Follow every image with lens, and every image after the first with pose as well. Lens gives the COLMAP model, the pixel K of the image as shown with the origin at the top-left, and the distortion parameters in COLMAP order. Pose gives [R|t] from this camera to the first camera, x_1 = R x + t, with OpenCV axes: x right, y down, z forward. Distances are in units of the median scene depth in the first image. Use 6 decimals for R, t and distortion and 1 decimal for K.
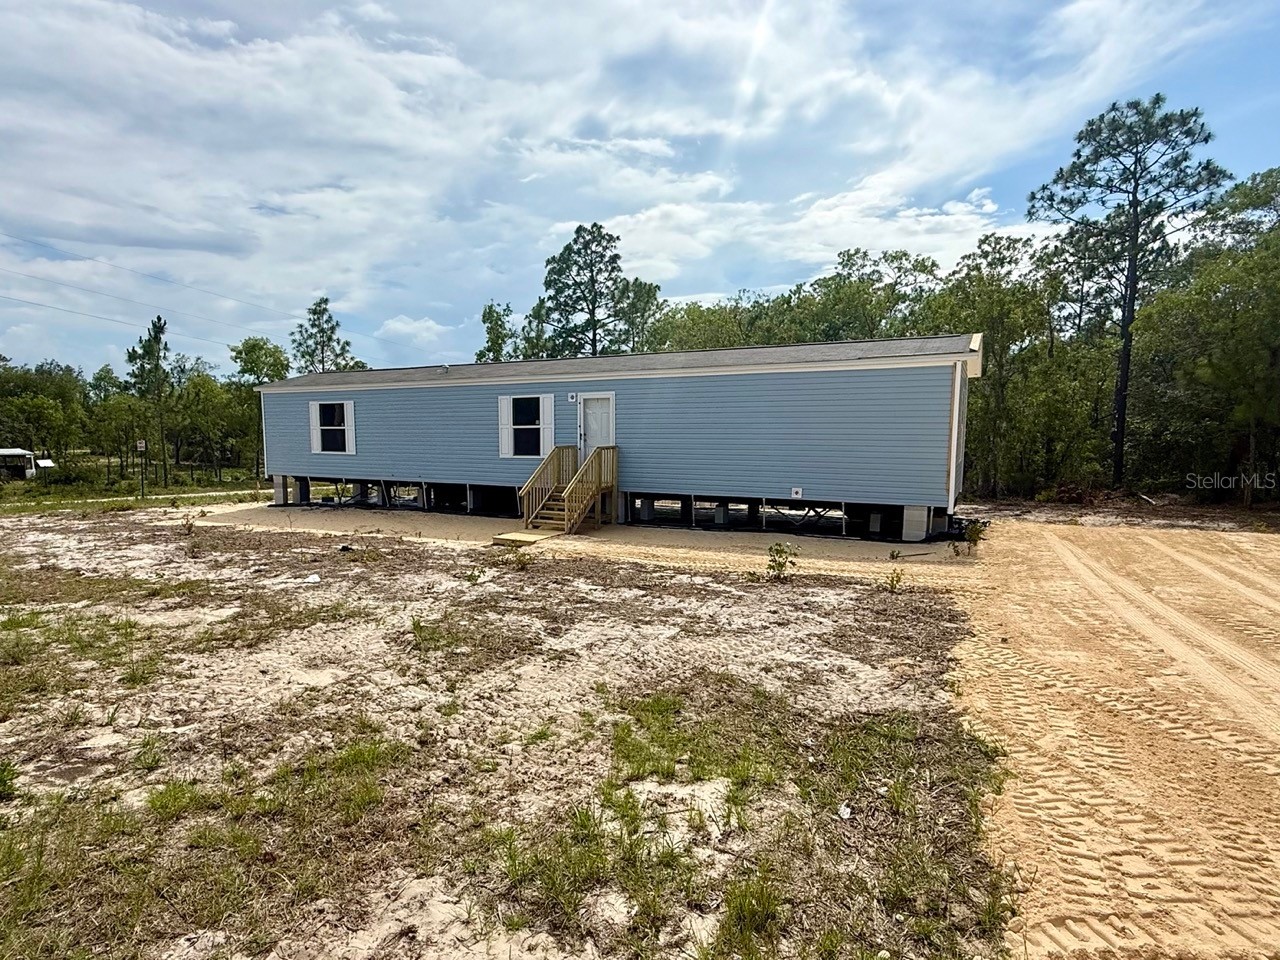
lens RADIAL K [[508.4, 0, 640.0], [0, 508.4, 480.0], [0, 0, 1]] dist [0.001696, -0.000053]
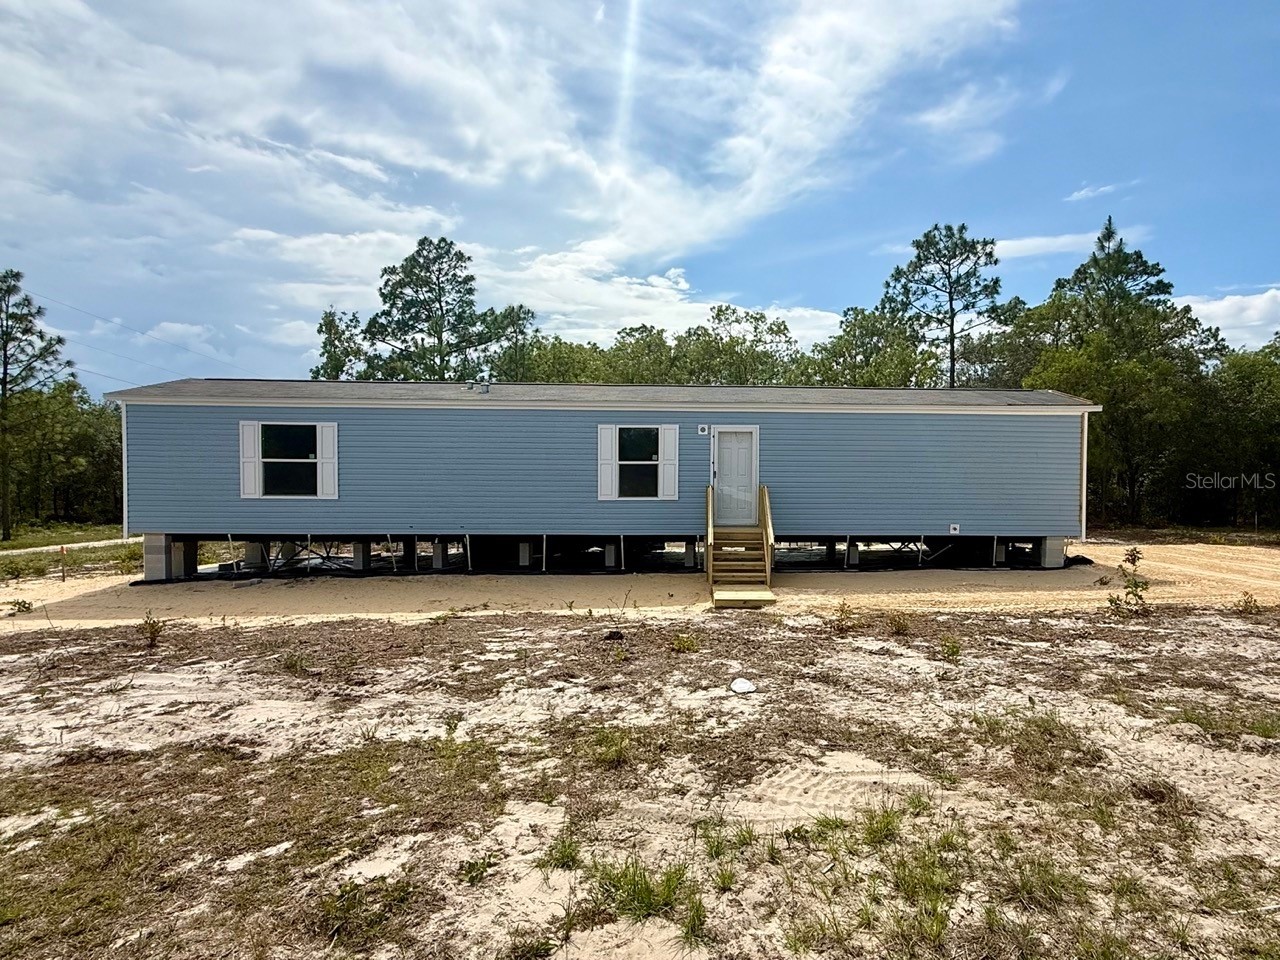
lens RADIAL K [[512.5, 0, 663.8], [0, 512.5, 492.8], [0, 0, 1]] dist [-0.000595, -0.000403]
pose [[0.916327, -0.011110, 0.400278, -0.428964], [0.031488, 0.998519, -0.044368, -0.013545], [-0.399192, 0.053260, 0.915319, 0.176976]]
